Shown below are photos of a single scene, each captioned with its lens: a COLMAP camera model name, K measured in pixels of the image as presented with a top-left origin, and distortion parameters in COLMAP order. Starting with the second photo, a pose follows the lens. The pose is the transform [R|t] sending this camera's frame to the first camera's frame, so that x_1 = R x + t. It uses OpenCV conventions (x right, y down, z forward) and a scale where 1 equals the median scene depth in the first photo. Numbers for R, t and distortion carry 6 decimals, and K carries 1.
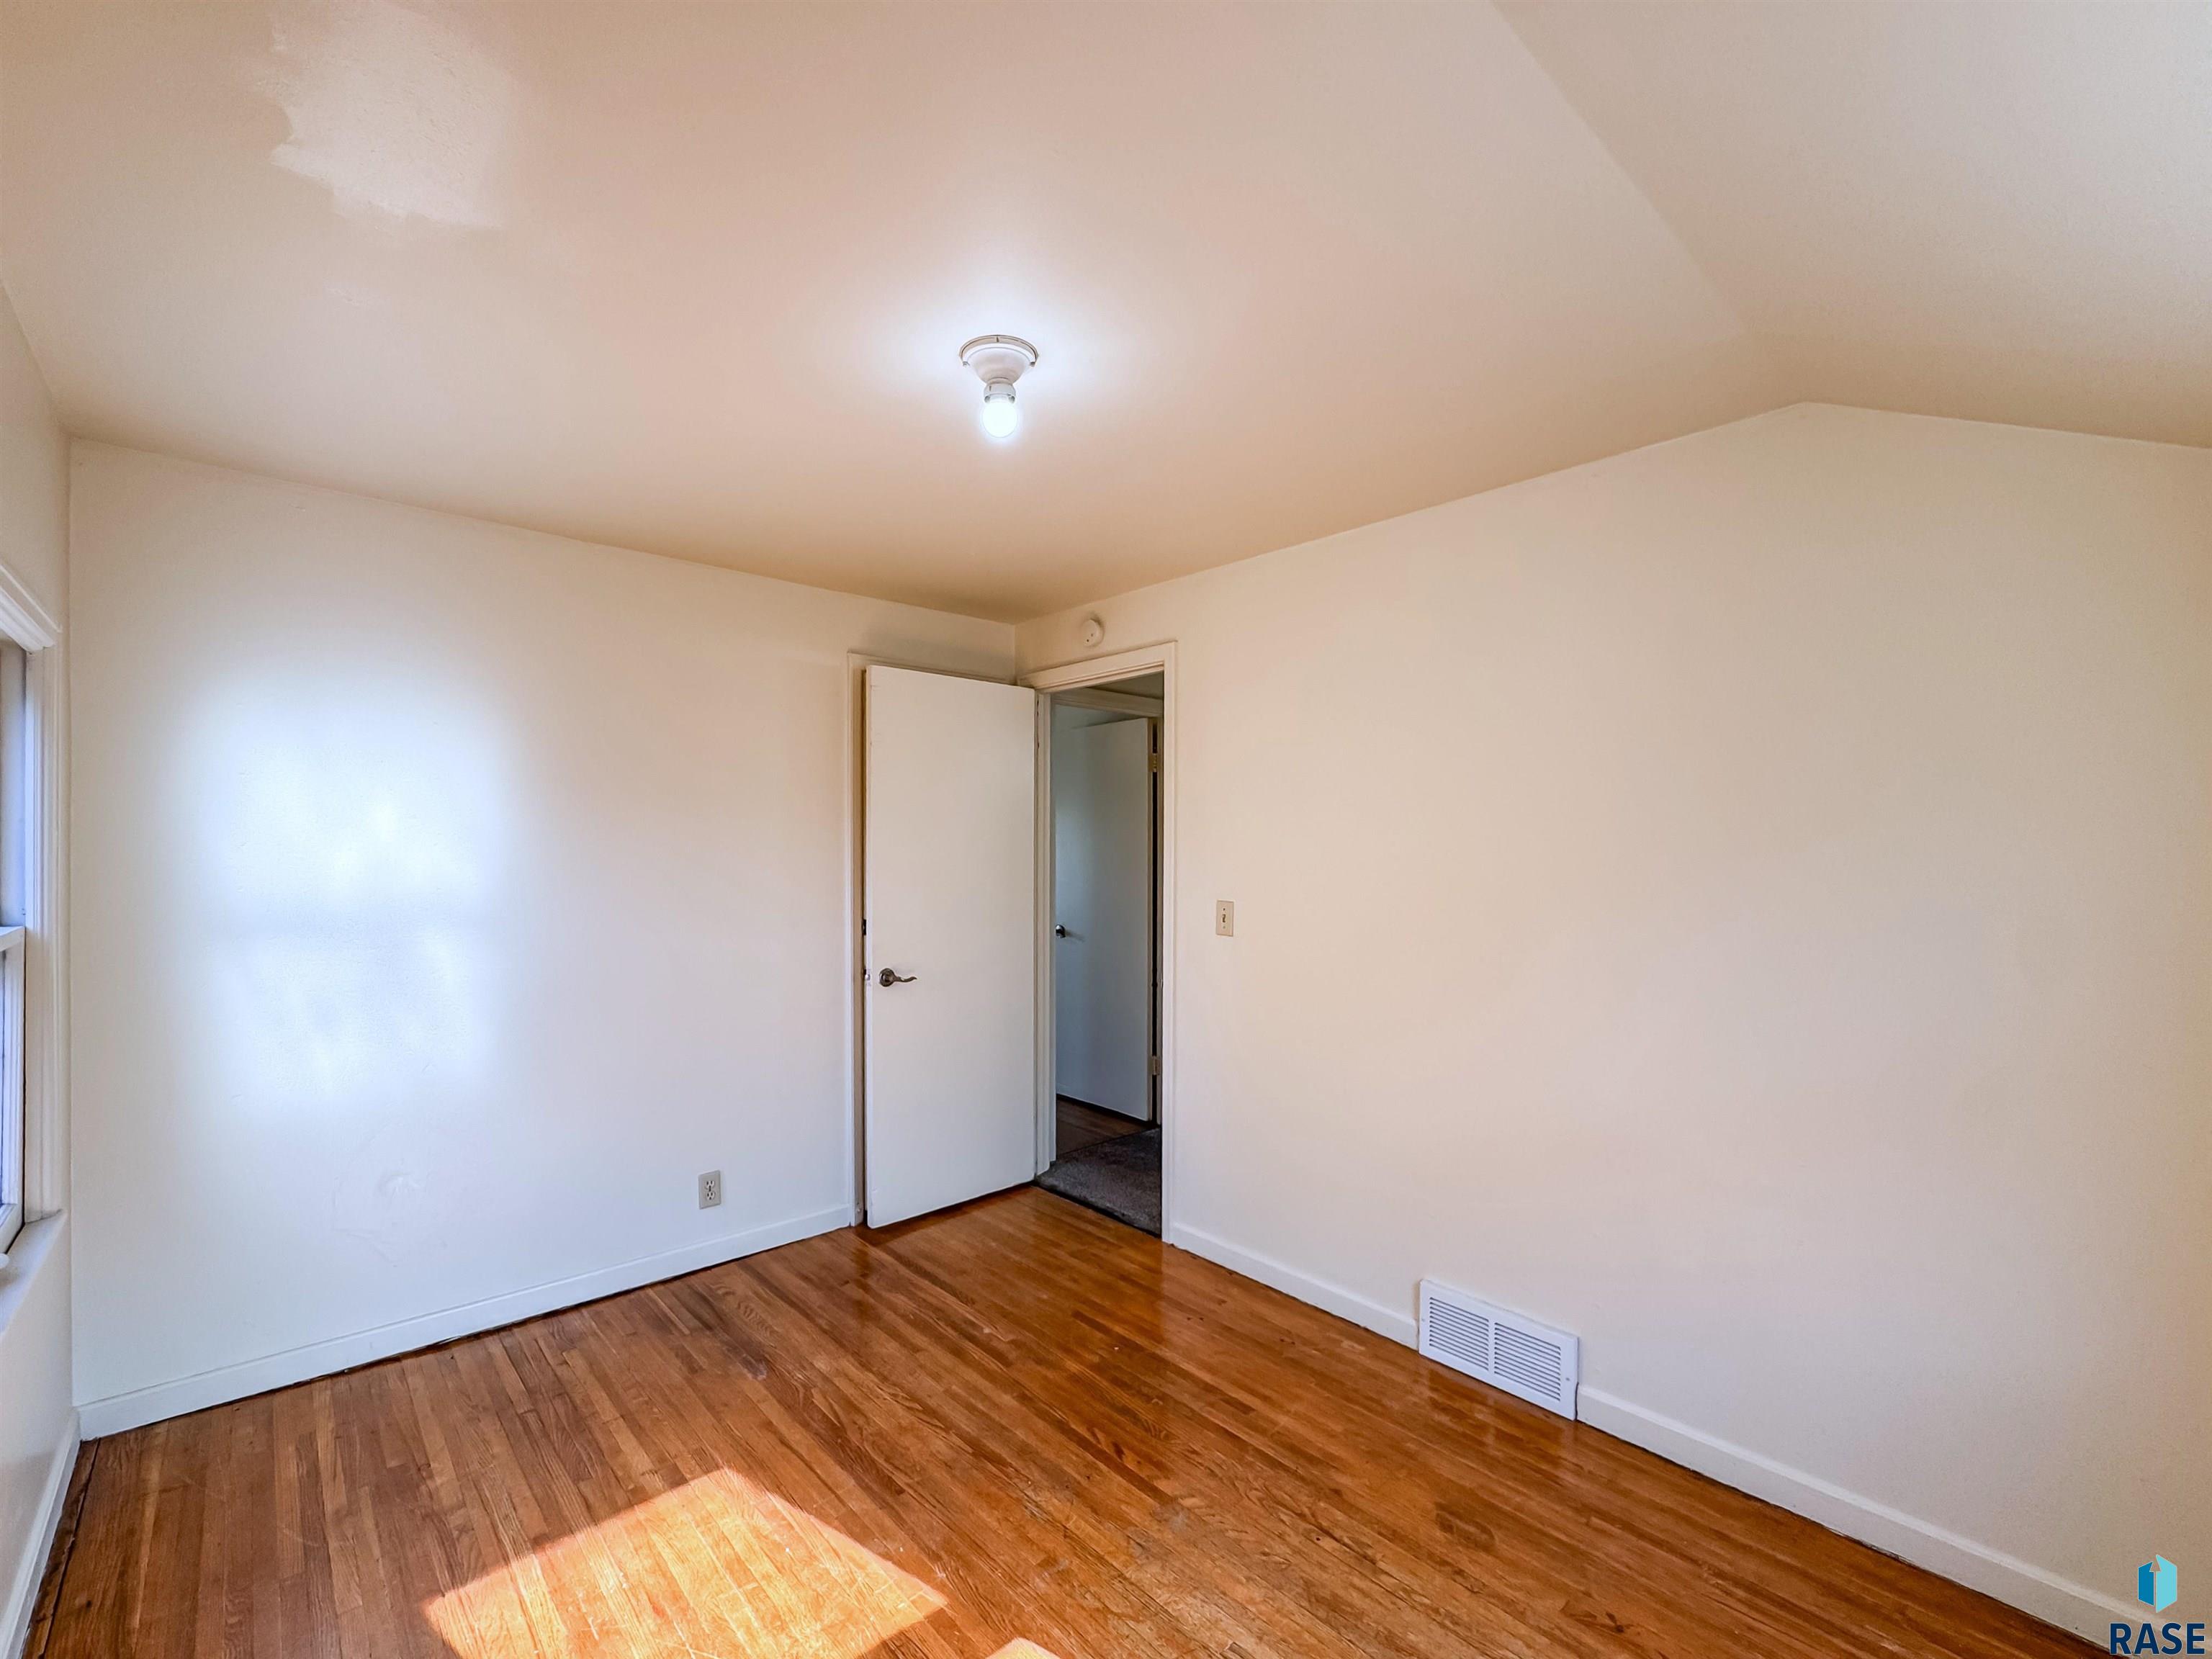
lens RADIAL K [[907.5, 0, 1108.3], [0, 907.5, 839.8], [0, 0, 1]] dist [0.001310, 0.000214]
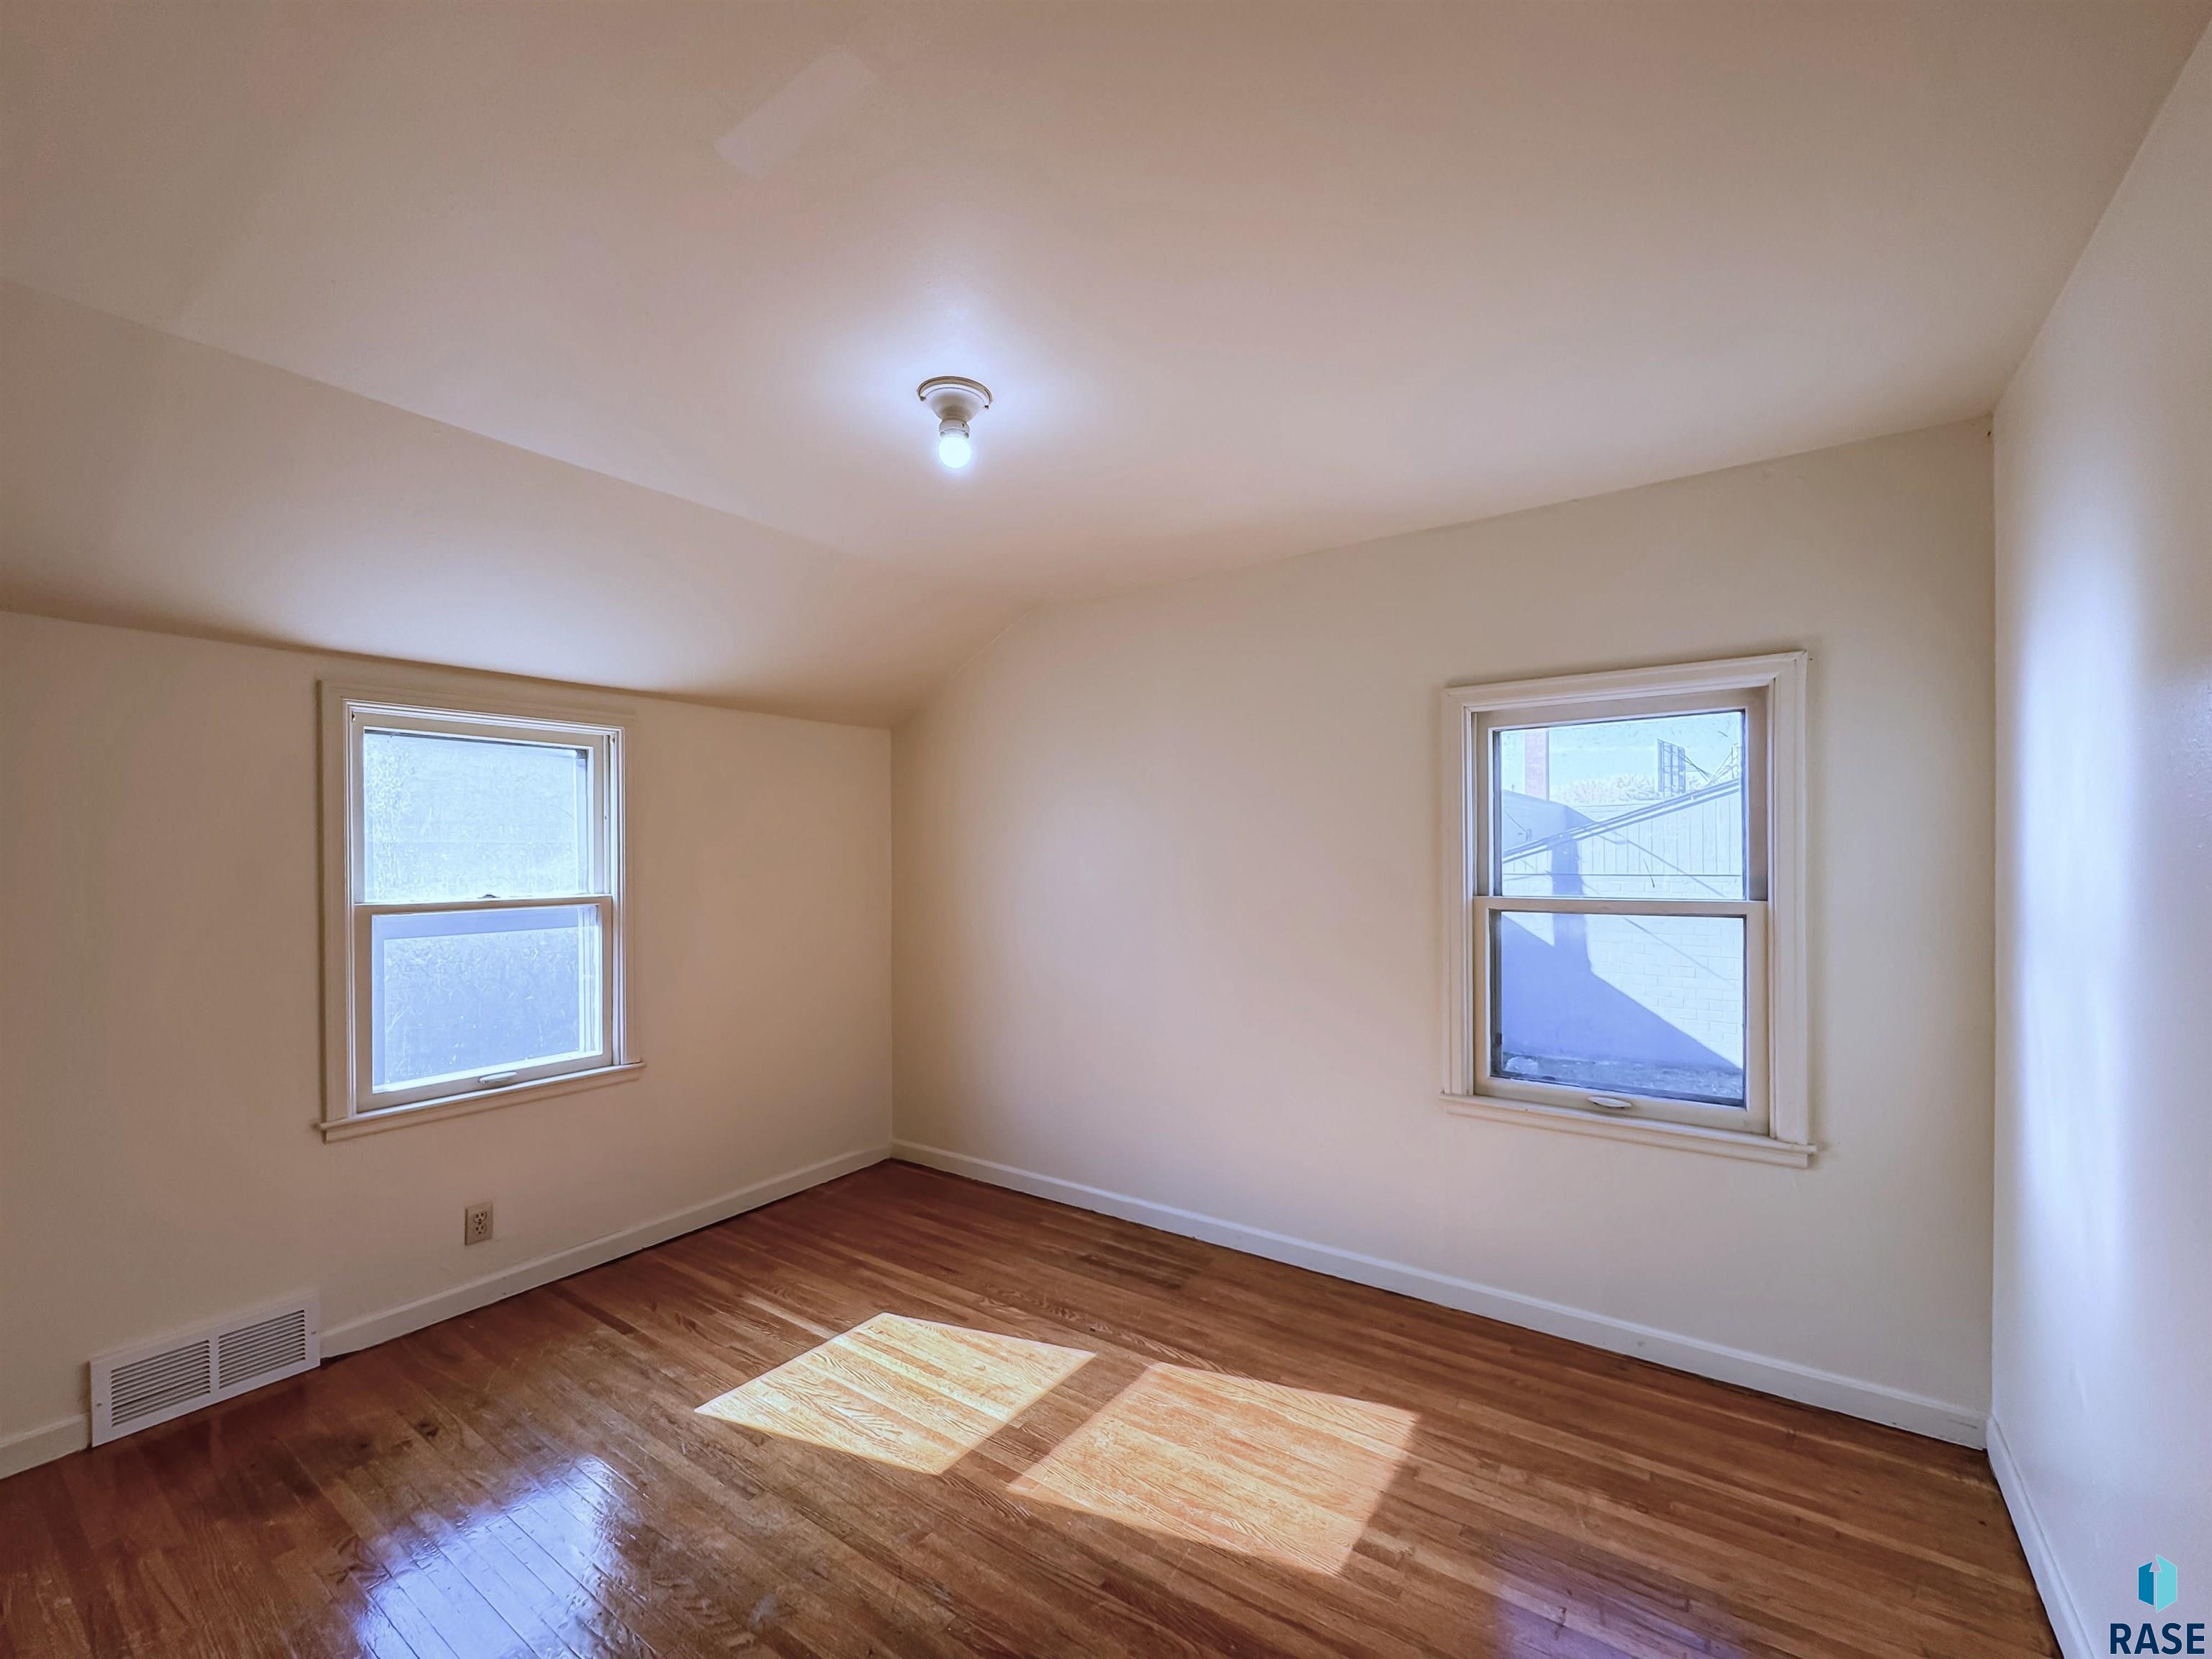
lens RADIAL K [[907.5, 0, 1115.8], [0, 907.5, 840.6], [0, 0, 1]] dist [0.001310, 0.000214]
pose [[-0.977842, 0.002574, -0.209328, -0.067063], [0.005379, 0.999903, -0.012828, 0.045673], [0.209275, -0.013670, -0.977761, 1.878414]]
